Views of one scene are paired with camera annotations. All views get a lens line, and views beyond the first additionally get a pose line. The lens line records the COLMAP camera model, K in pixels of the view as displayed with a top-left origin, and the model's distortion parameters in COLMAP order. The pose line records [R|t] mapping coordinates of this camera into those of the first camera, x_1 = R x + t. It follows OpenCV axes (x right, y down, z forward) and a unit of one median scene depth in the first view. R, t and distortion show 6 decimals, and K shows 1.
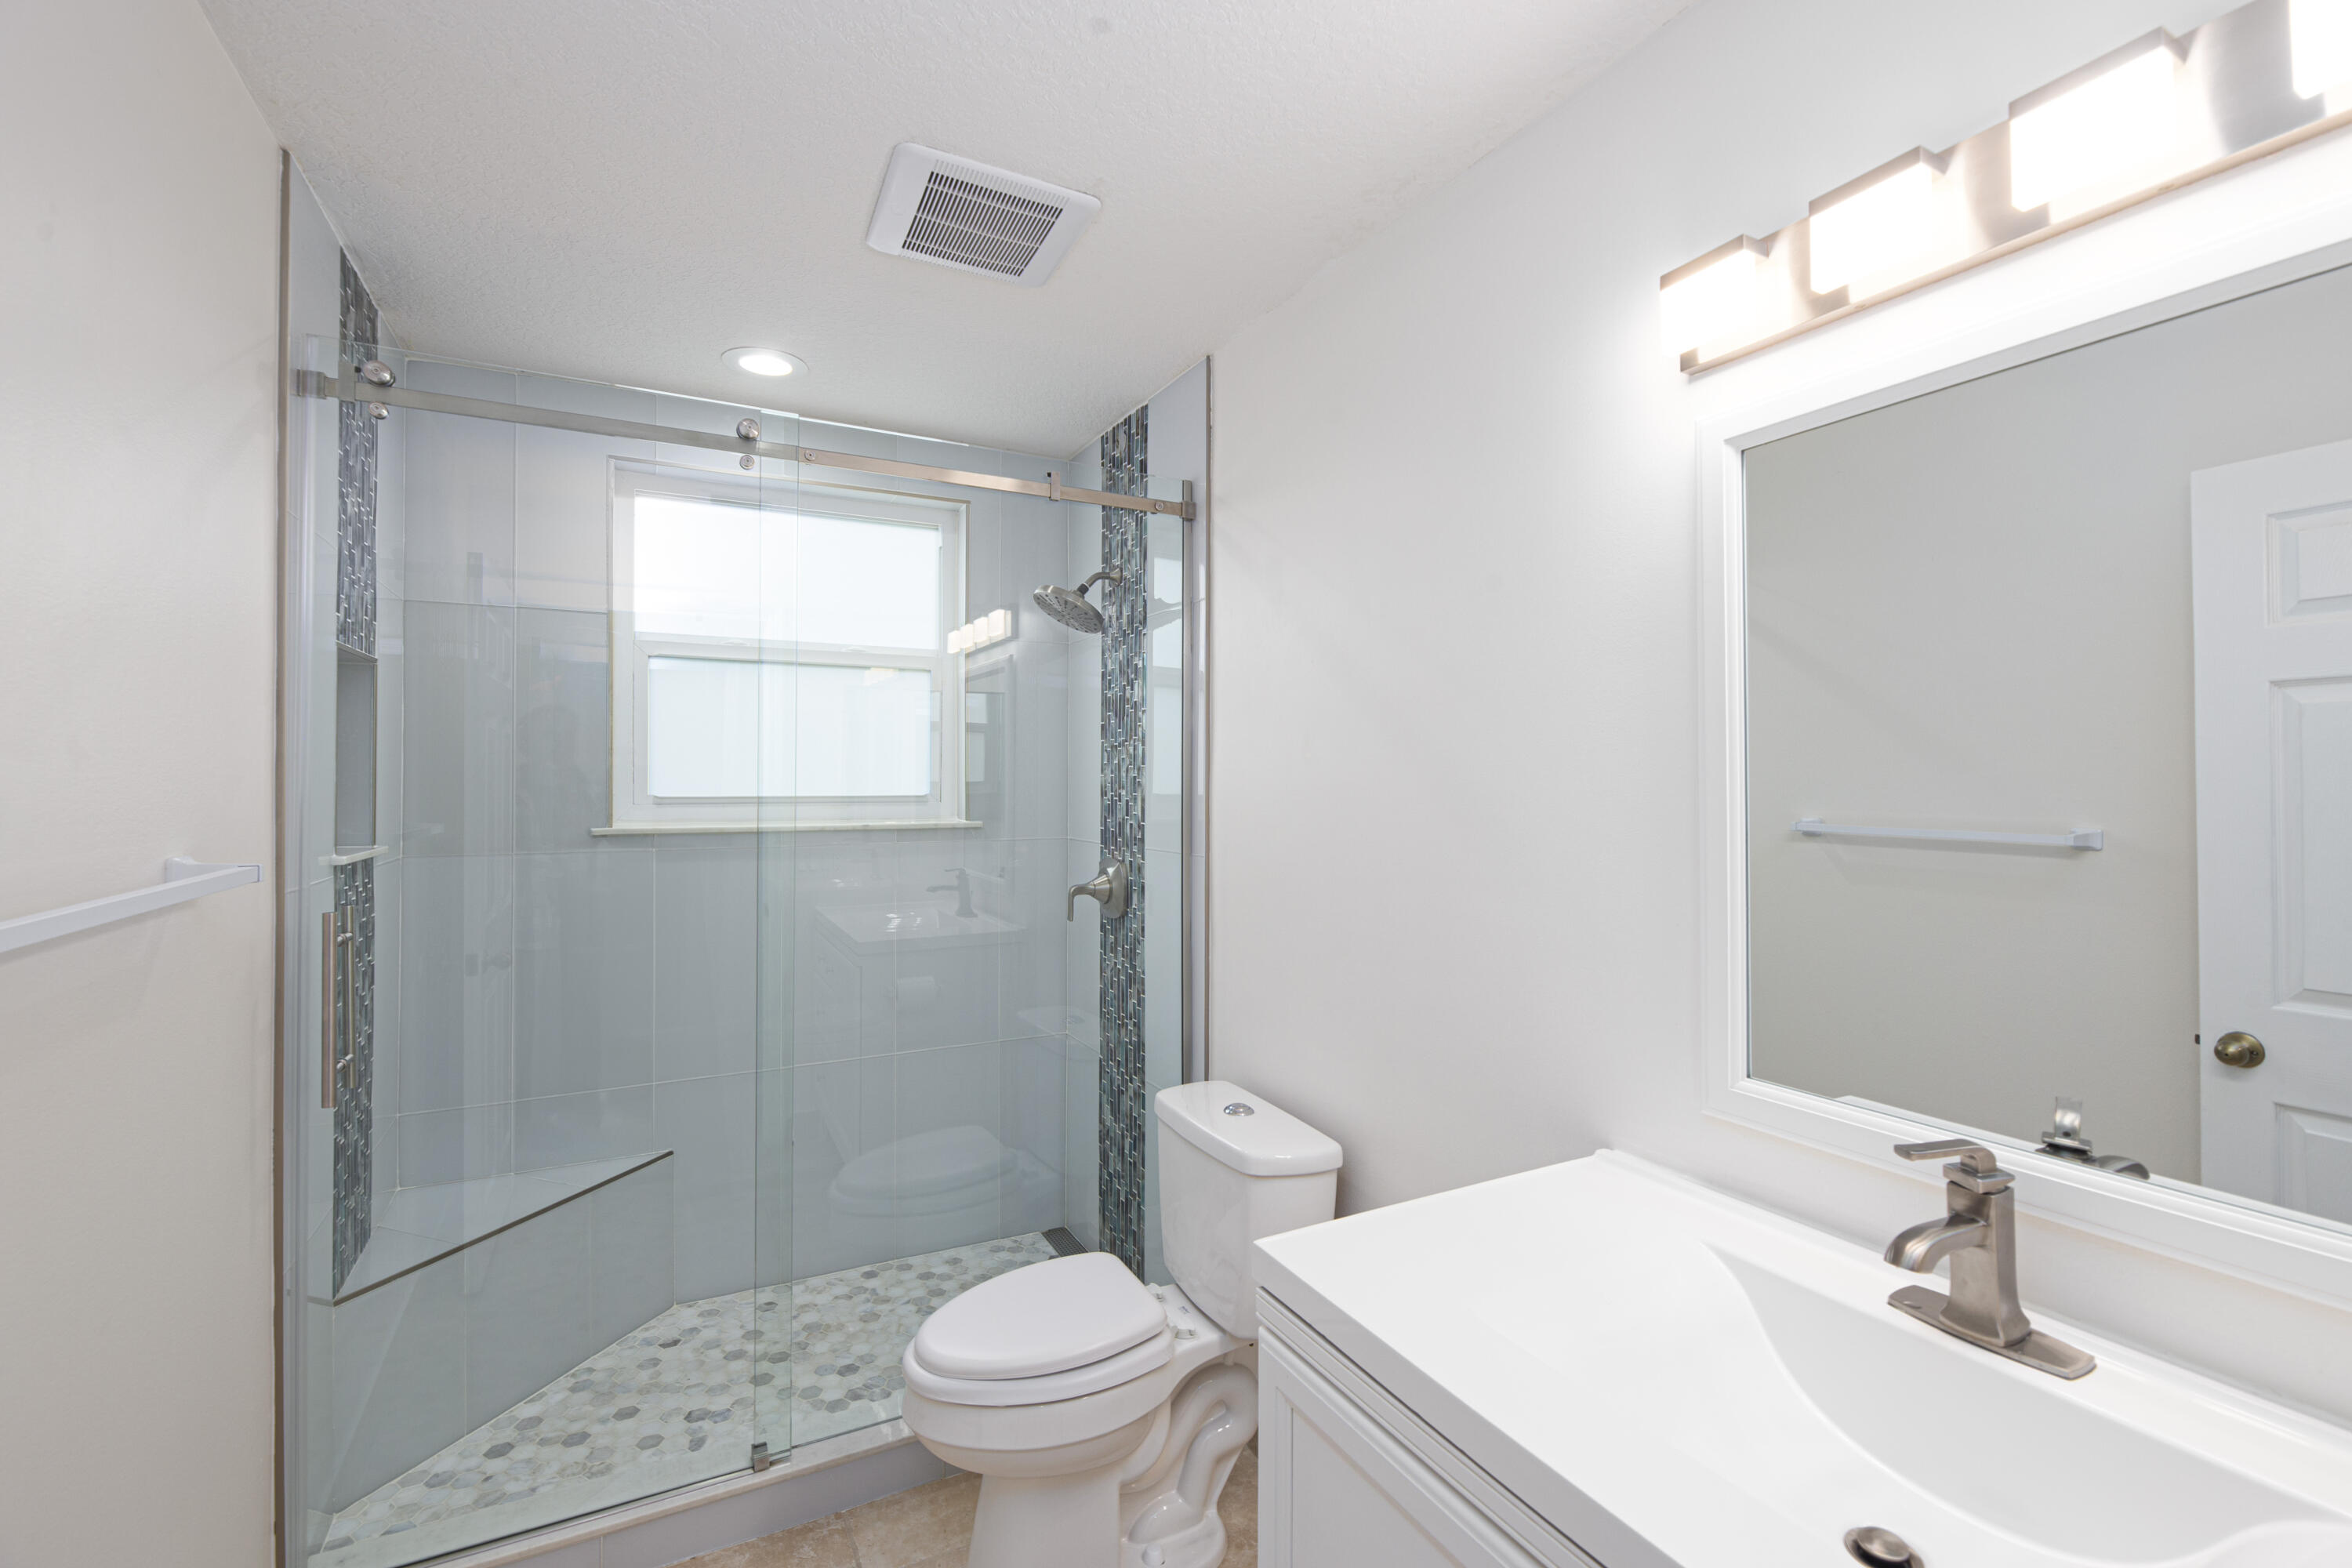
lens RADIAL K [[1015.3, 0, 1171.7], [0, 1015.3, 787.0], [0, 0, 1]] dist [-0.002008, -0.001599]
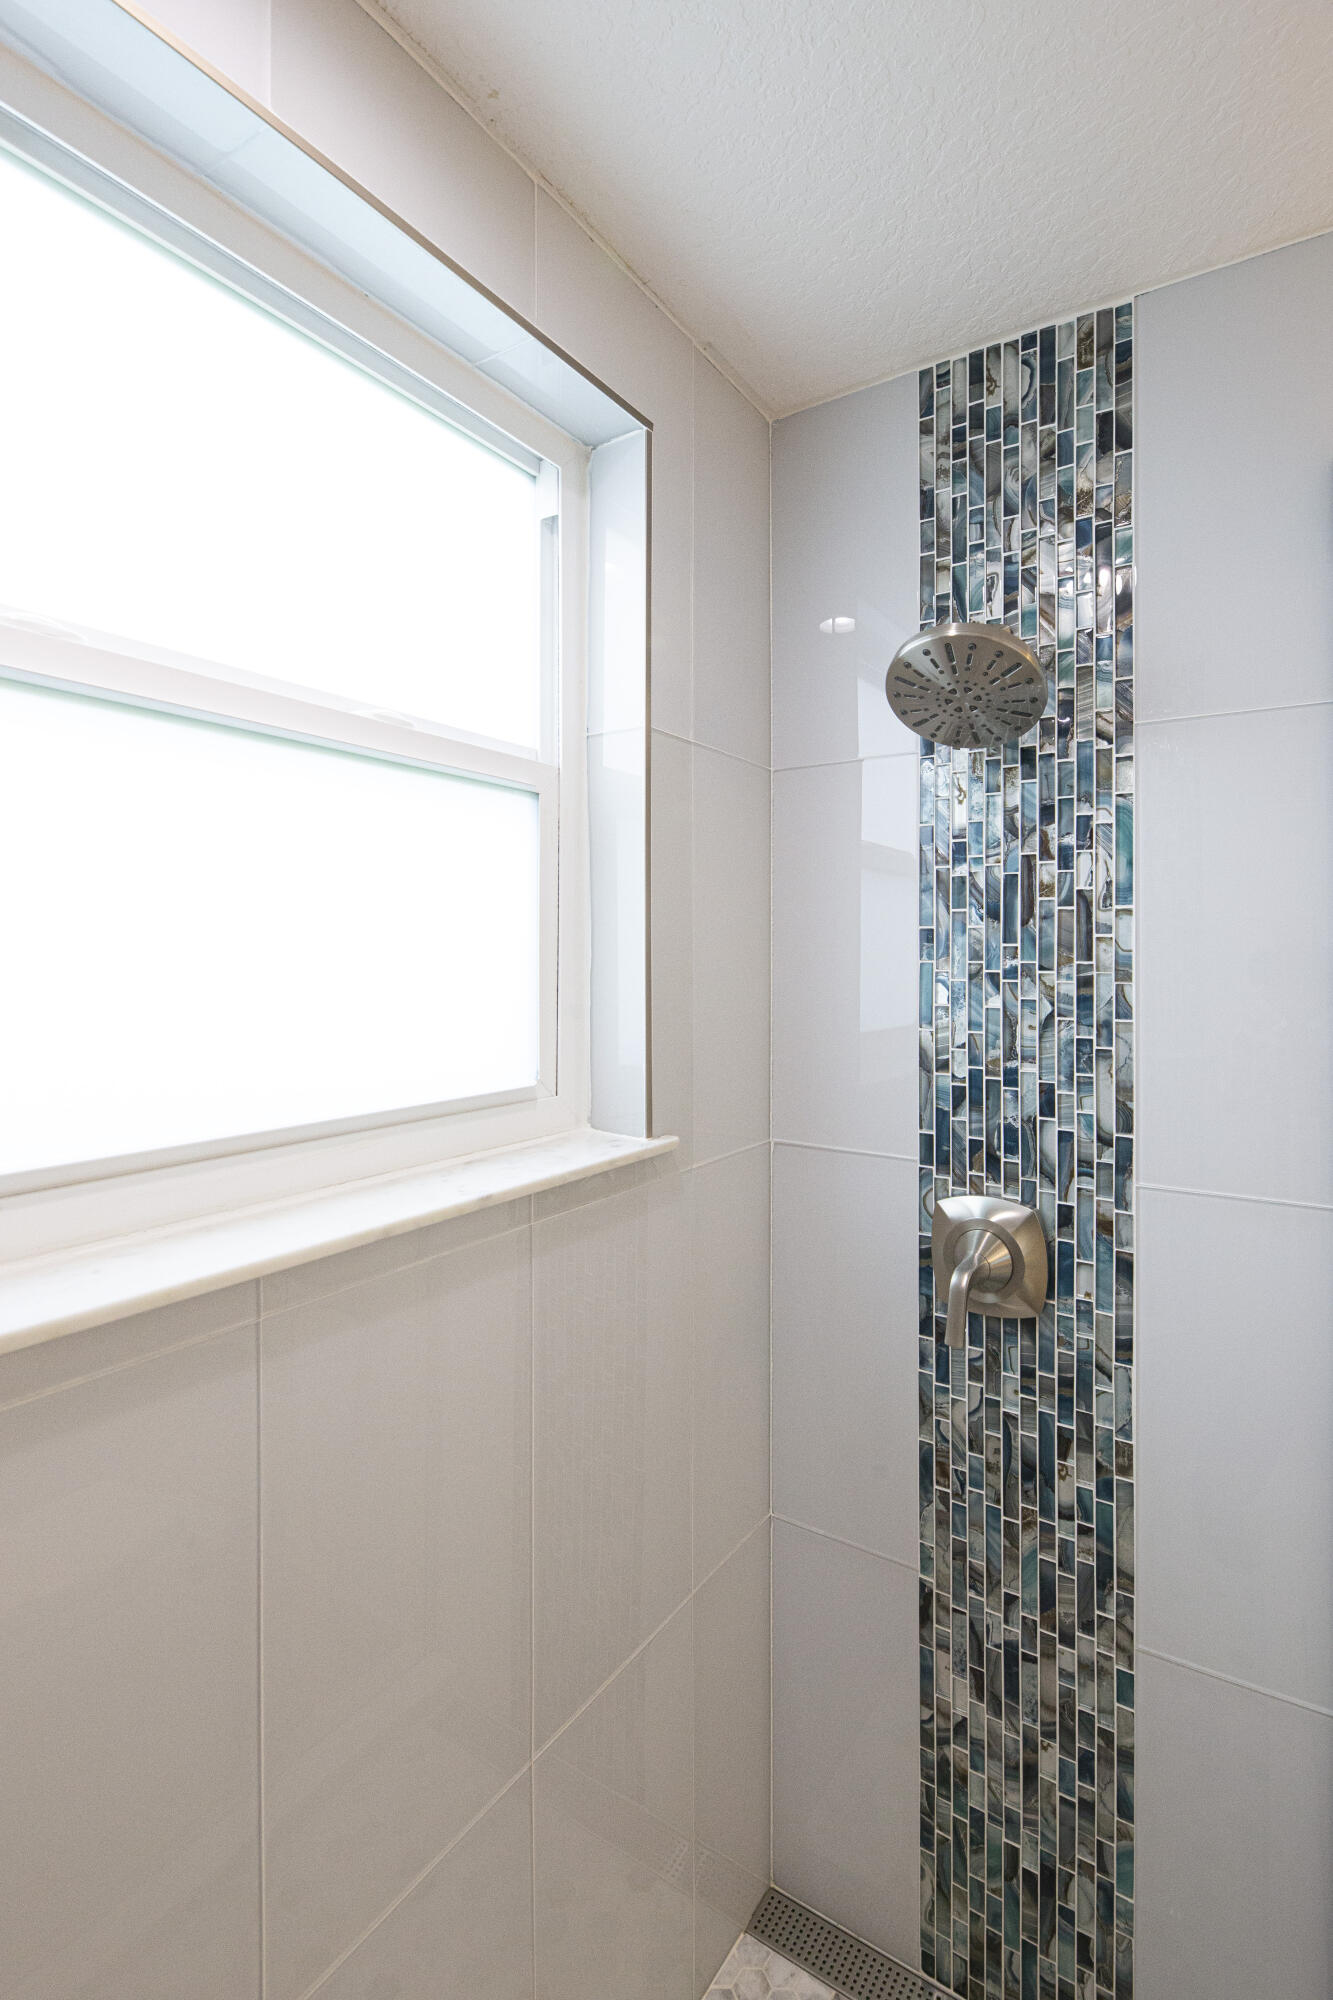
lens RADIAL K [[863.3, 0, 673.5], [0, 863.3, 979.9], [0, 0, 1]] dist [-0.002008, -0.001599]
pose [[0.845390, 0.000097, 0.534150, -0.424886], [-0.002453, 0.999990, 0.003702, -0.039810], [-0.534144, -0.004440, 0.845382, 0.724974]]
